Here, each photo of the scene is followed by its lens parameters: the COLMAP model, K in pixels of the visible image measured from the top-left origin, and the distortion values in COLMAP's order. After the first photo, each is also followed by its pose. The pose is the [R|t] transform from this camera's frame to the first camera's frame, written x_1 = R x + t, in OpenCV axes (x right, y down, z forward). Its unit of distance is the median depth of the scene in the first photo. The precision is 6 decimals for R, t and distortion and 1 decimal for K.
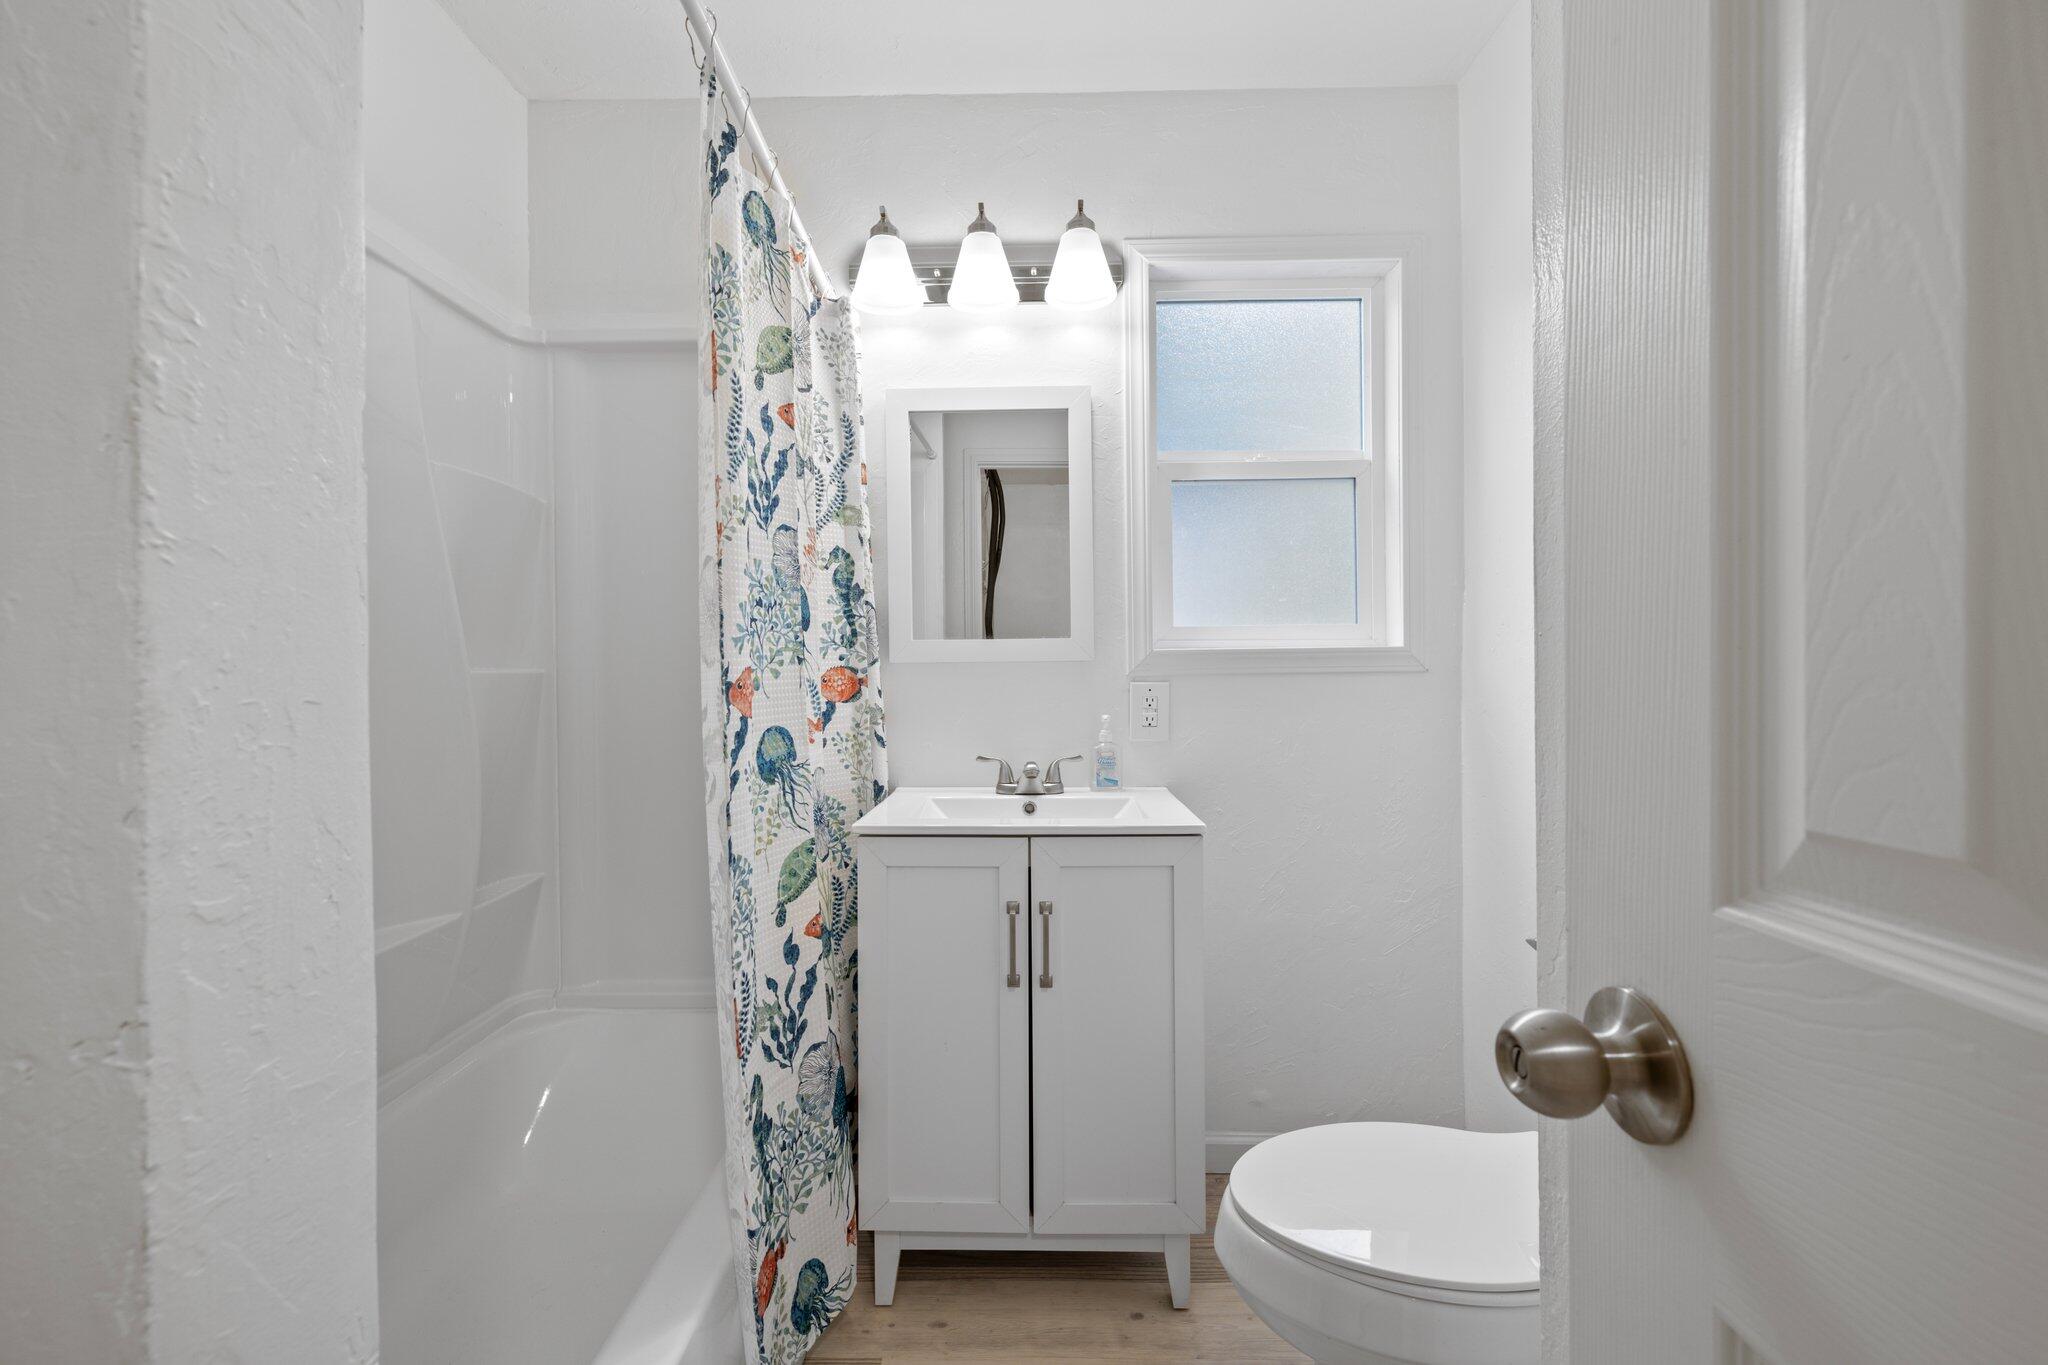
lens RADIAL K [[854.3, 0, 1019.9], [0, 854.3, 673.7], [0, 0, 1]] dist [-0.000177, -0.000112]
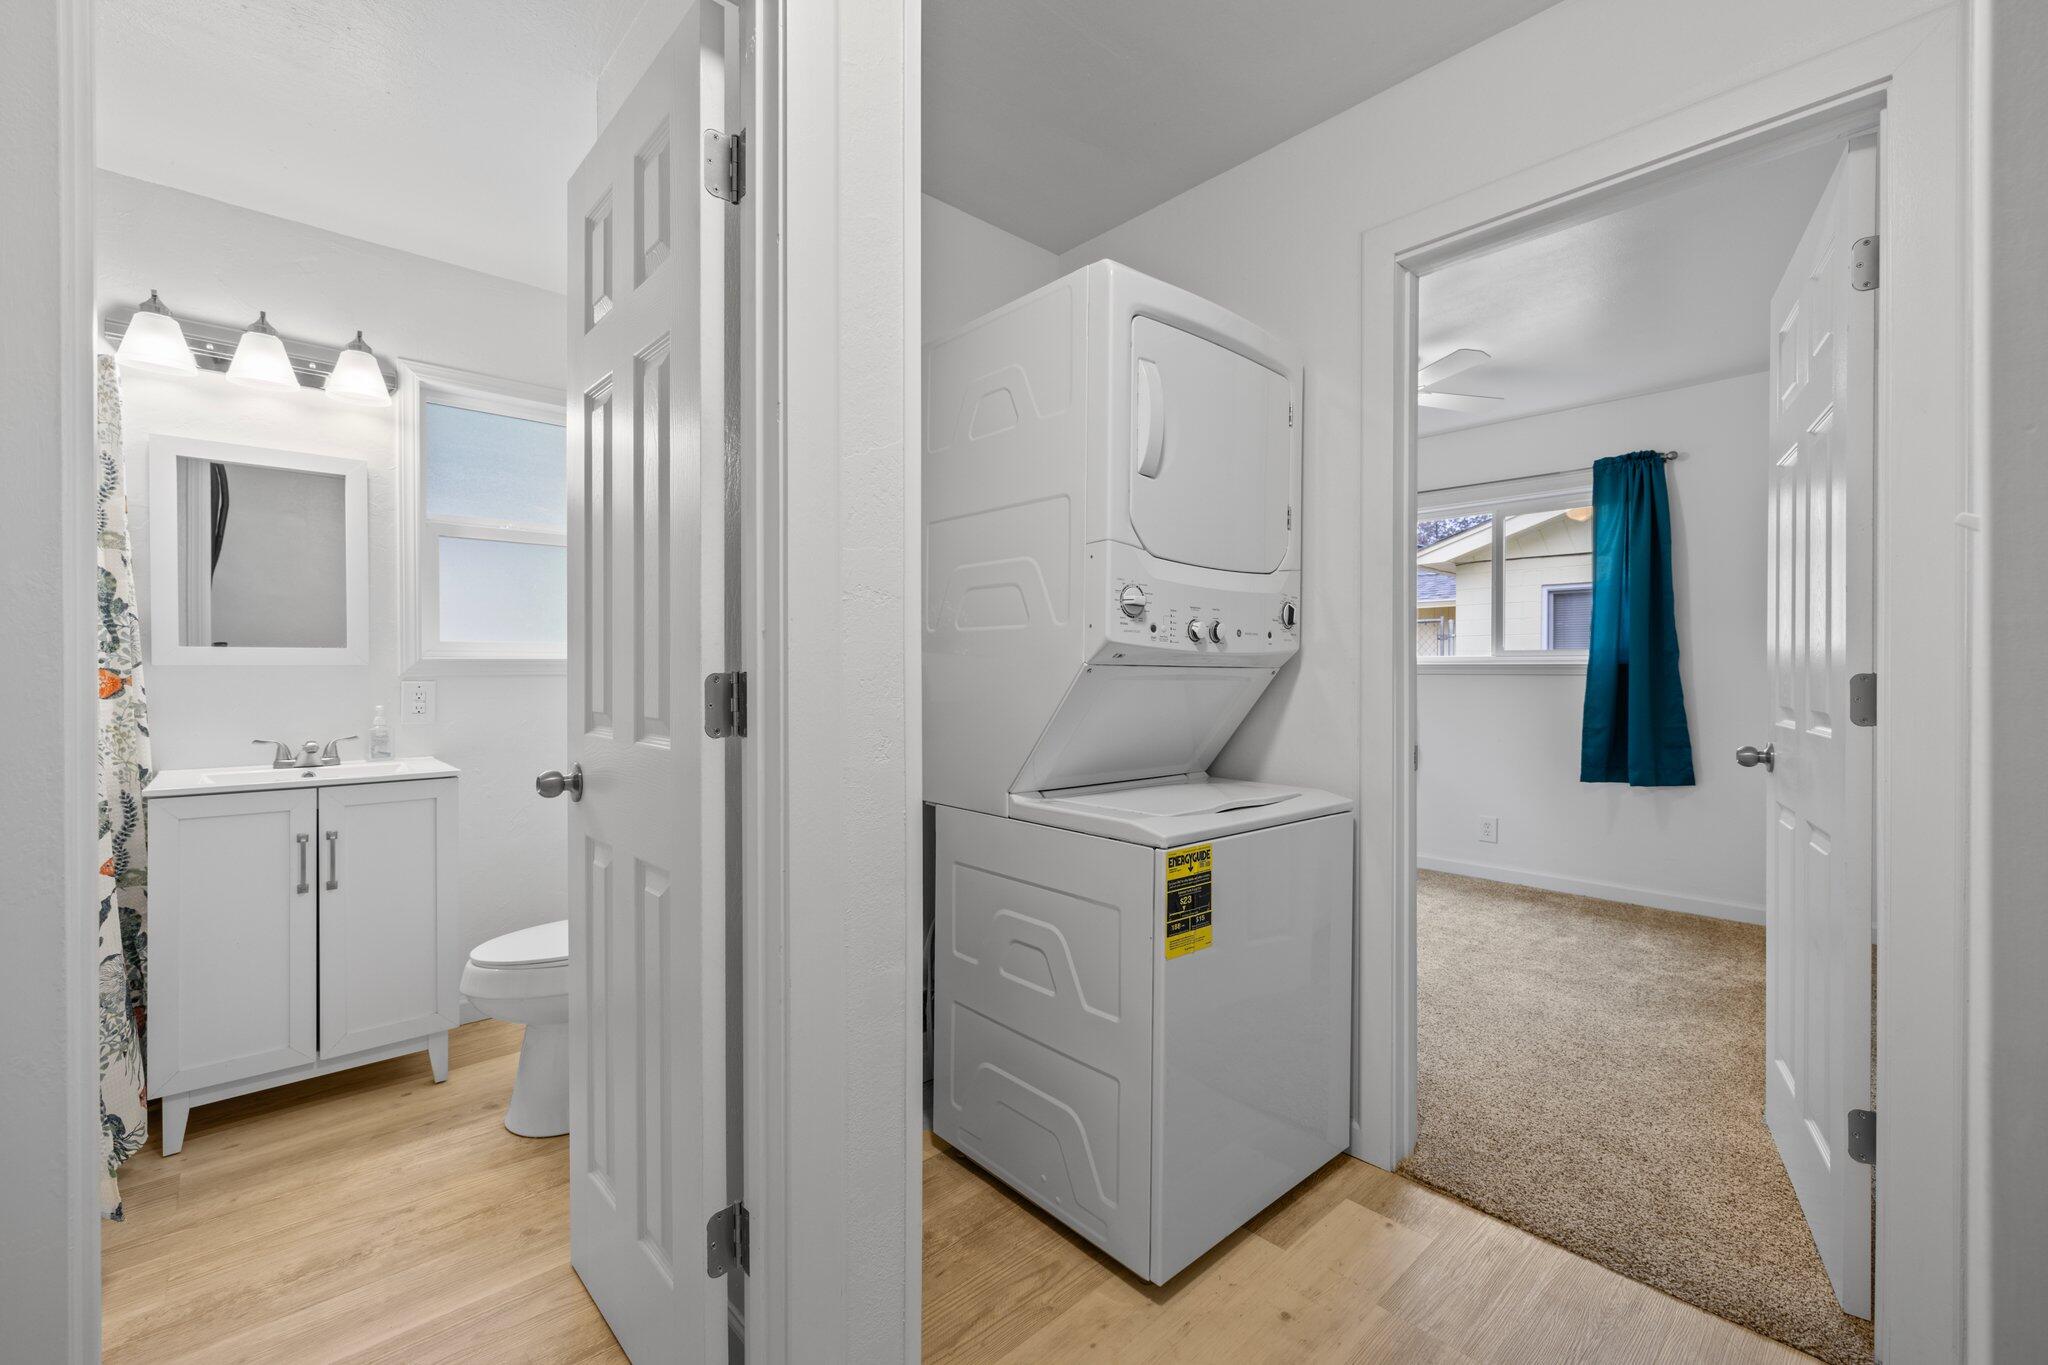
lens RADIAL K [[854.3, 0, 1019.9], [0, 854.3, 673.7], [0, 0, 1]] dist [-0.000177, -0.000112]
pose [[0.723639, 0.003789, 0.690168, -0.104294], [-0.003363, 0.999992, -0.001963, -0.002991], [-0.690171, -0.000901, 0.723646, -0.713066]]
